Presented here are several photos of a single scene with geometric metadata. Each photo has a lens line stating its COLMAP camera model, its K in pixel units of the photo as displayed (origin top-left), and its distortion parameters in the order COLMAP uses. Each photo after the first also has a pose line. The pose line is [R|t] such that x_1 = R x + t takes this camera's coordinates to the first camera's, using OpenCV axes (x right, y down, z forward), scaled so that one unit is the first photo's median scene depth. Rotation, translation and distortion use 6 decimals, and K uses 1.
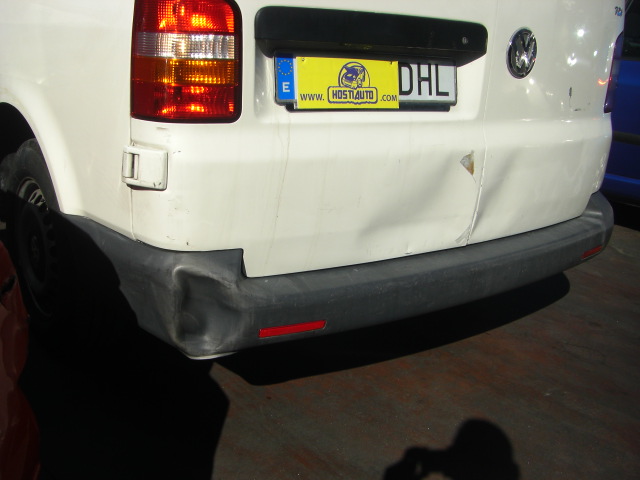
lens RADIAL K [[720.3, 0, 317.6], [0, 720.3, 241.4], [0, 0, 1]] dist [-0.147937, 0.000000]
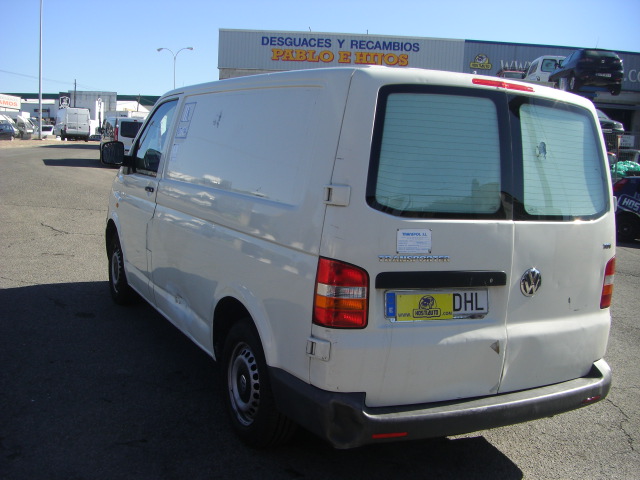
lens RADIAL K [[720.3, 0, 314.8], [0, 720.3, 247.4], [0, 0, 1]] dist [-0.147937, 0.000000]
pose [[0.984278, 0.017275, -0.175779, 0.083985], [-0.046112, 0.985824, -0.161324, -0.053485], [0.170500, 0.166893, 0.971121, -0.878381]]
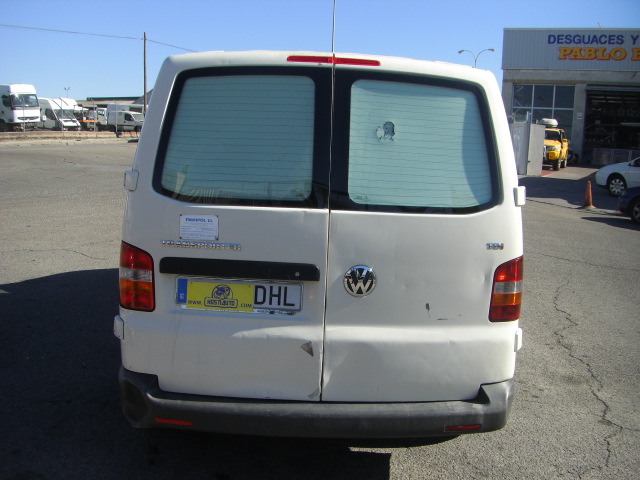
lens RADIAL K [[720.3, 0, 316.0], [0, 720.3, 244.9], [0, 0, 1]] dist [-0.147937, 0.000000]
pose [[0.822593, 0.057627, -0.565704, 1.217081], [-0.155120, 0.979860, -0.125746, -0.149431], [0.547064, 0.191190, 0.814965, -0.368473]]
